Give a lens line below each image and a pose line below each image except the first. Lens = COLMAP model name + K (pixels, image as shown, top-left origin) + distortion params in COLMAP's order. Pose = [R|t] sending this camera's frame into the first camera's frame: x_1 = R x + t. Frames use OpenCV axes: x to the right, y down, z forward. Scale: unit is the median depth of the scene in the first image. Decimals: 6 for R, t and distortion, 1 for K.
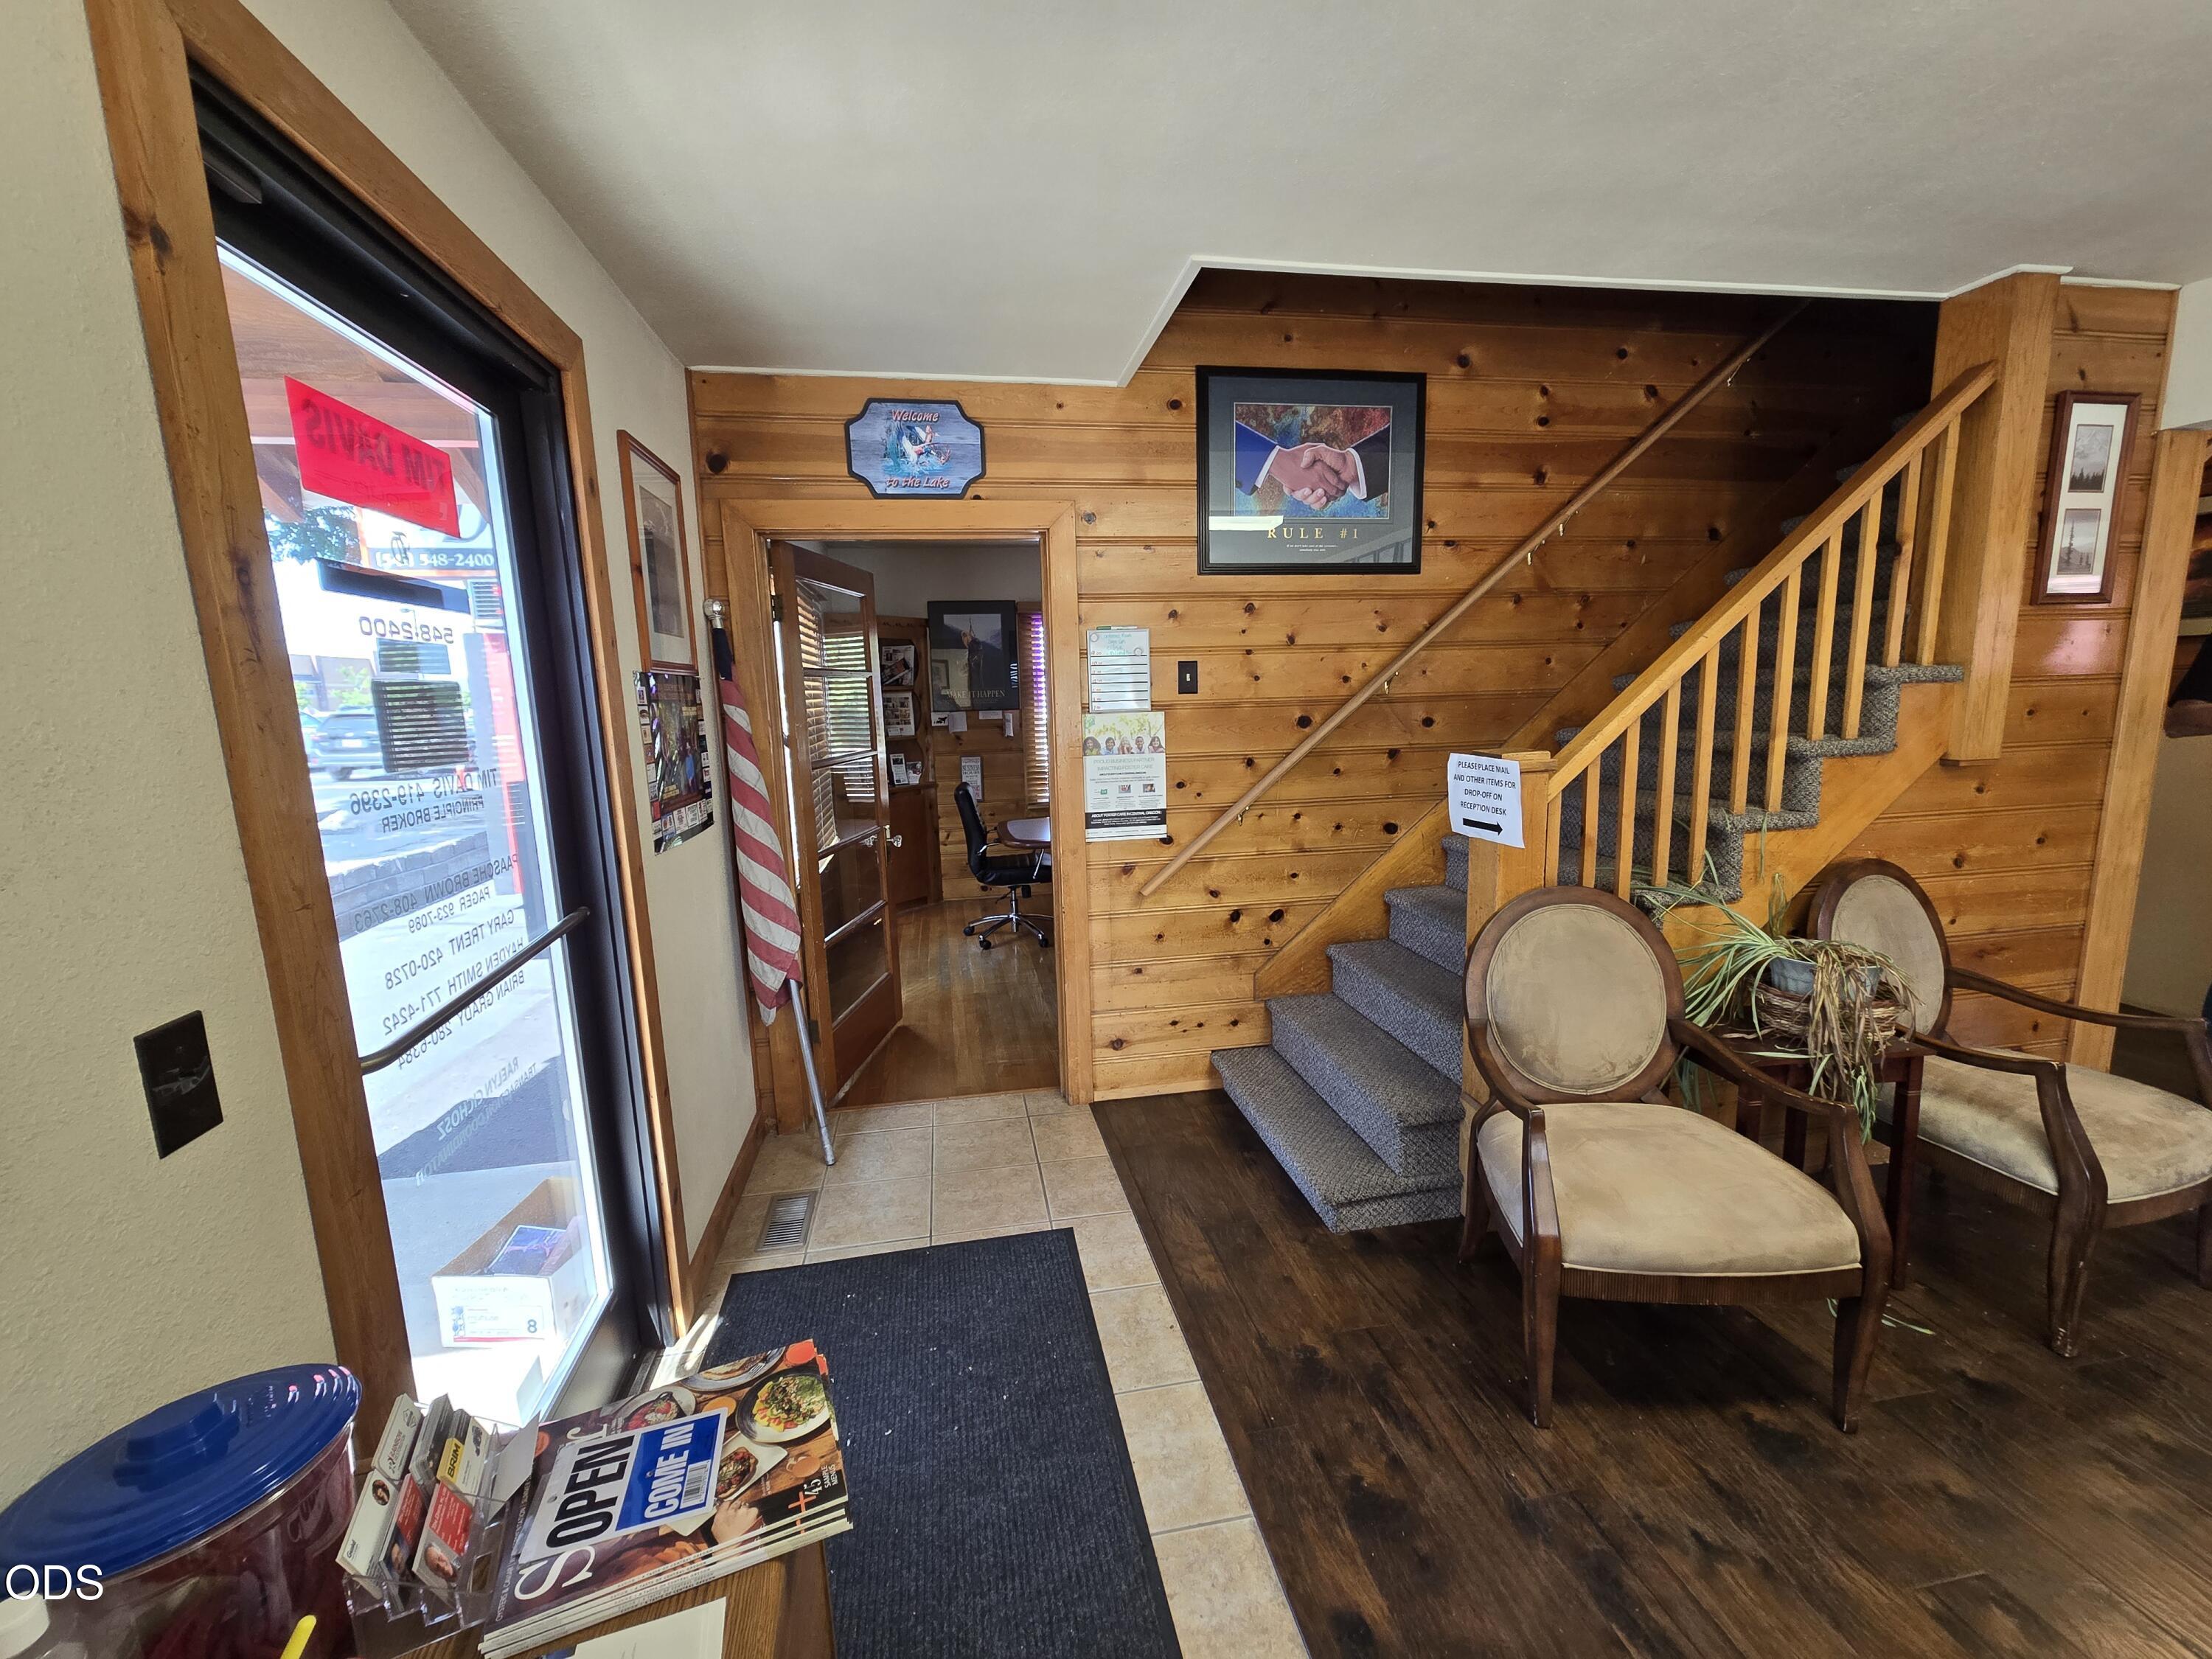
lens RADIAL K [[914.8, 0, 1103.7], [0, 914.8, 829.4], [0, 0, 1]] dist [-0.000130, 0.001701]
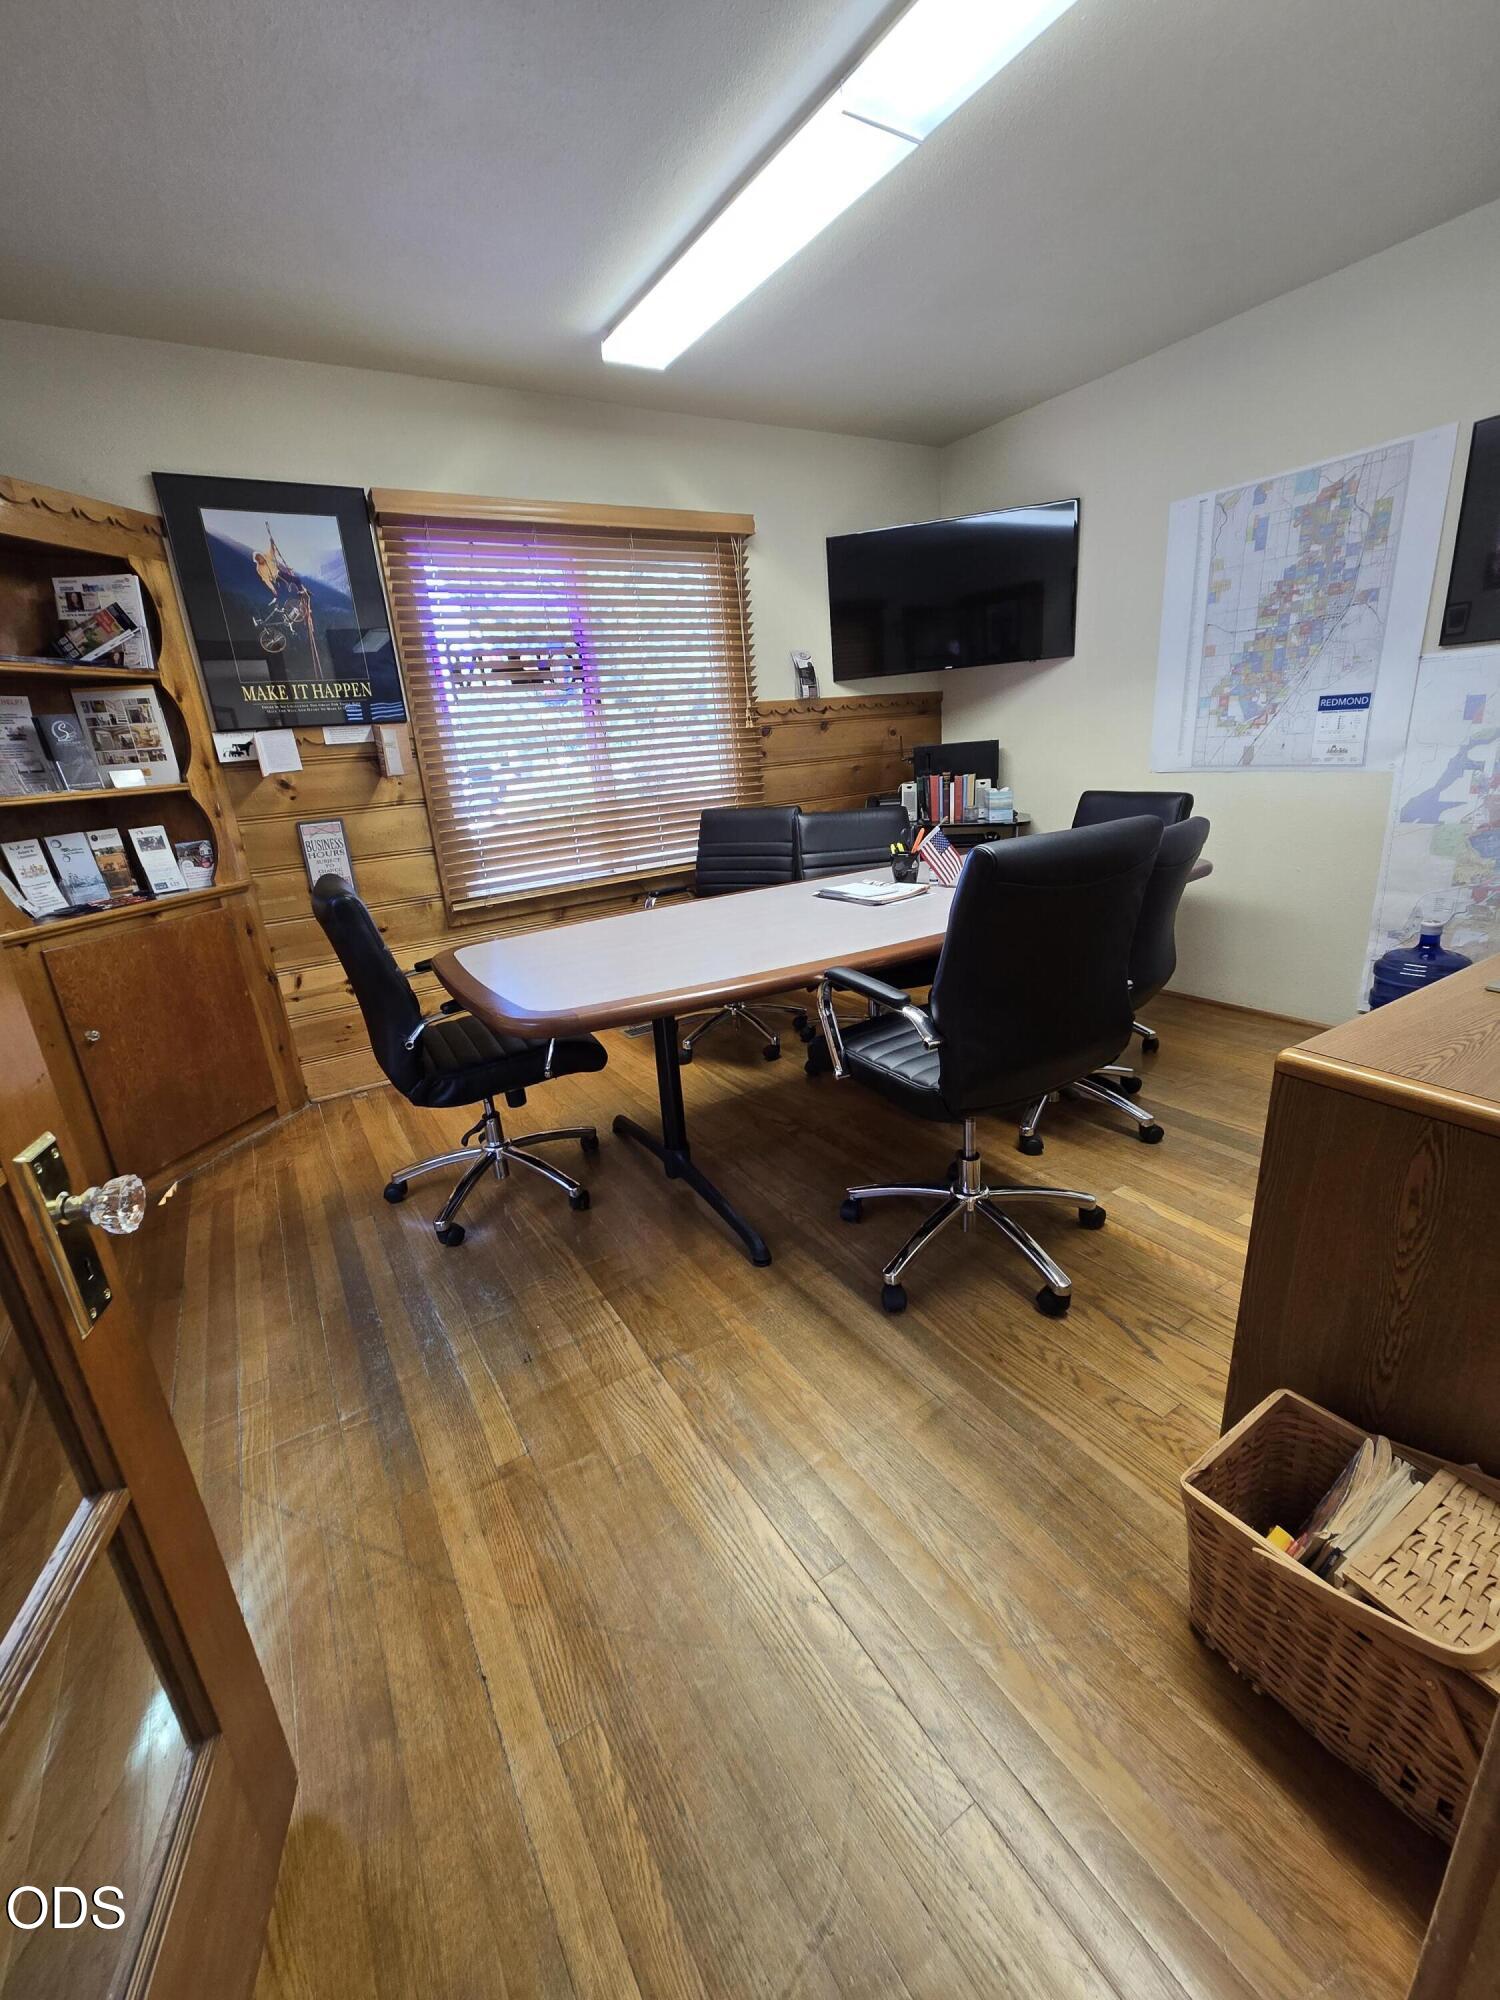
lens RADIAL K [[827.1, 0, 758.8], [0, 827.1, 993.8], [0, 0, 1]] dist [-0.000130, 0.001701]
pose [[0.926424, -0.149036, 0.345727, -0.094196], [0.105694, 0.984336, 0.141107, -0.025097], [-0.361342, -0.094184, 0.927664, 0.485733]]
